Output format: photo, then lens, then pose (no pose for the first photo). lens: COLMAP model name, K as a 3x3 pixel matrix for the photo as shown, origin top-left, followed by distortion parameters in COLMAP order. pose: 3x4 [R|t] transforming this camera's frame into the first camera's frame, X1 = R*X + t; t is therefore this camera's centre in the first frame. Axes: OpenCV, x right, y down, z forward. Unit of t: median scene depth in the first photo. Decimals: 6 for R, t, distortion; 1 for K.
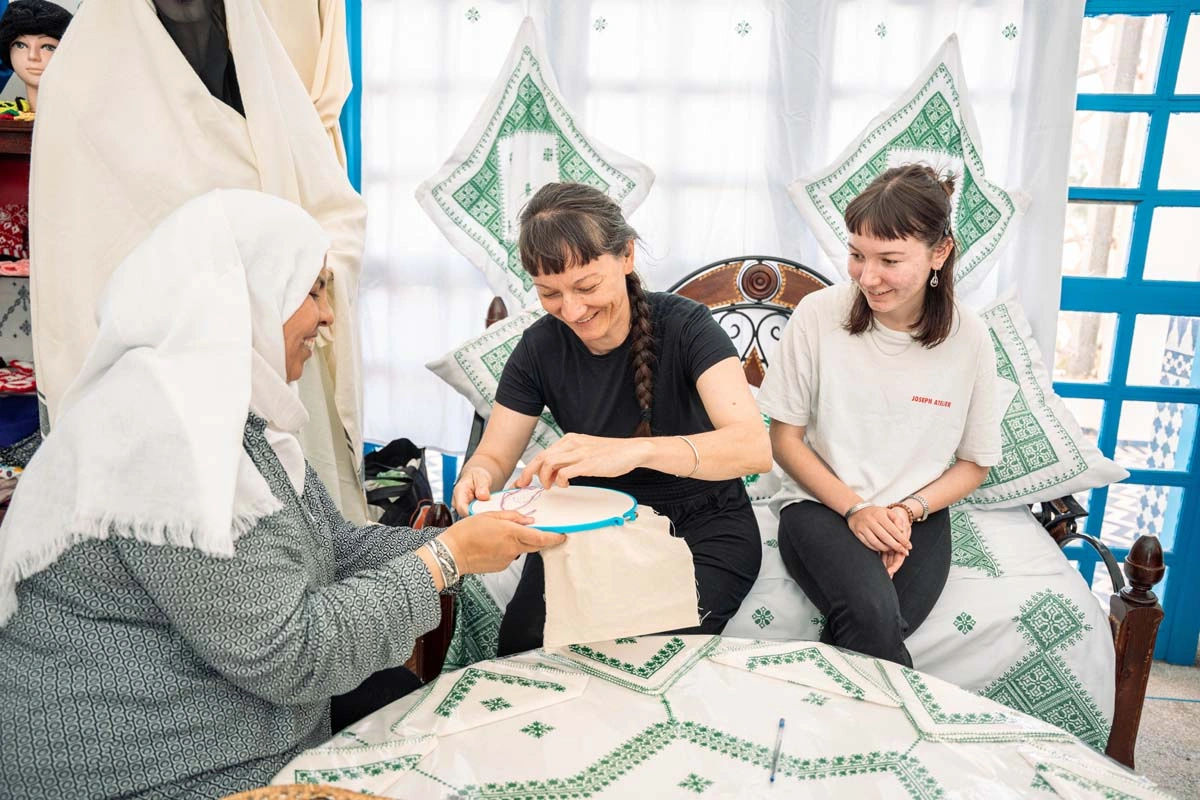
lens RADIAL K [[857.4, 0, 600.0], [0, 857.4, 400.0], [0, 0, 1]] dist [-0.168068, 0.140958]
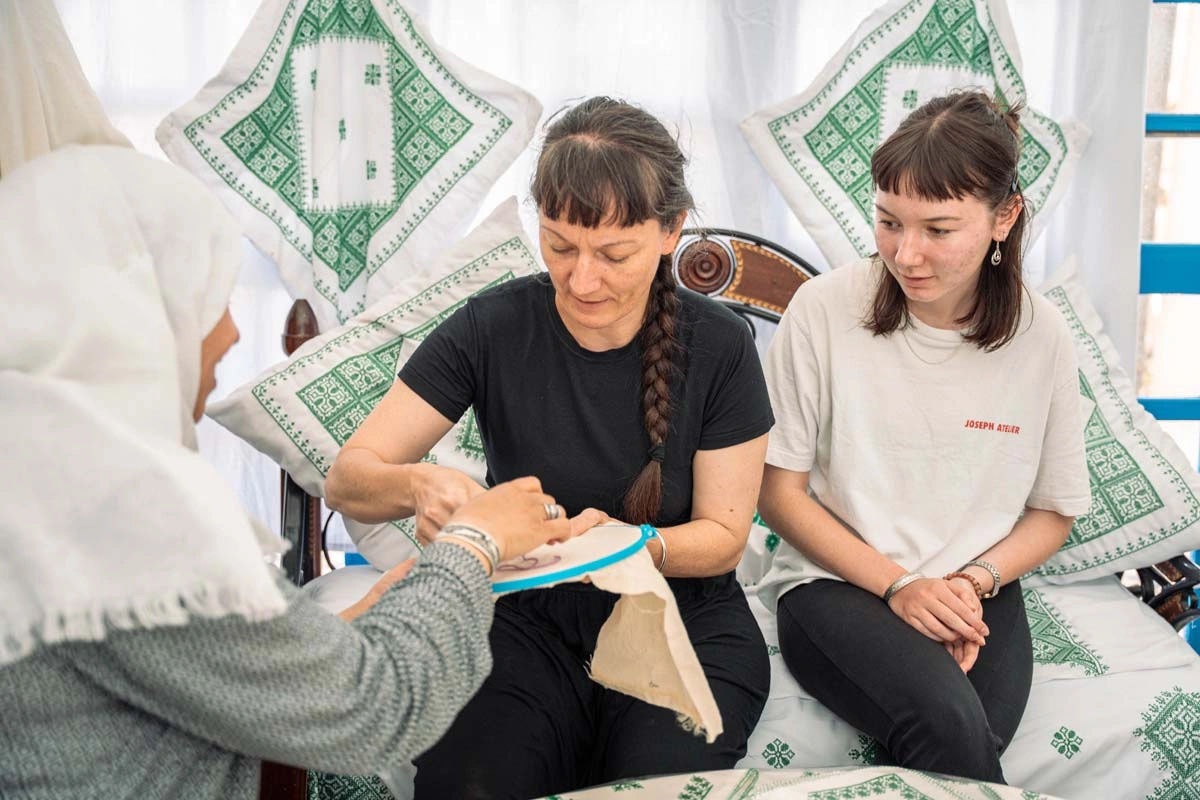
lens RADIAL K [[1441.3, 0, 601.6], [0, 1441.3, 407.5], [0, 0, 1]] dist [0.028994, 0.066986]
pose [[0.978197, -0.039468, 0.203896, -0.133576], [0.049781, 0.997714, -0.045697, 0.020232], [-0.201626, 0.054851, 0.977926, -0.093163]]
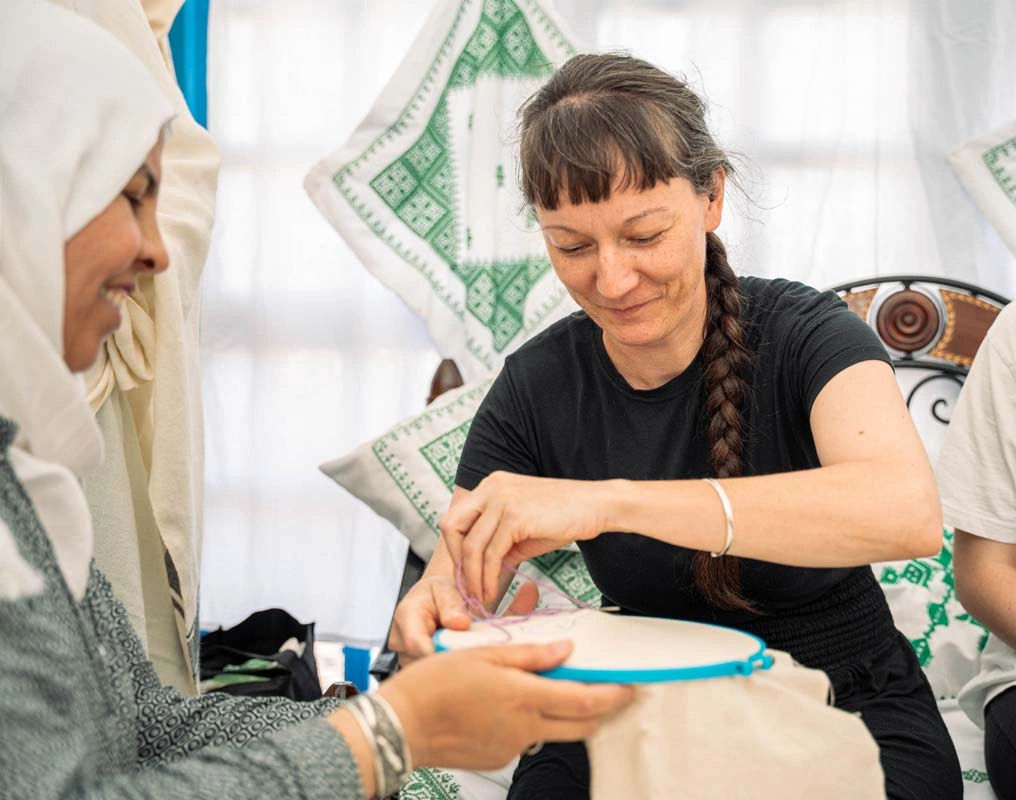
lens RADIAL K [[1393.1, 0, 593.8], [0, 1393.1, 395.2], [0, 0, 1]] dist [0.021294, 0.012884]
pose [[0.999910, -0.013401, 0.000272, -0.024626], [0.013228, 0.983299, -0.181516, 0.080250], [0.002165, 0.181503, 0.983388, 0.092952]]
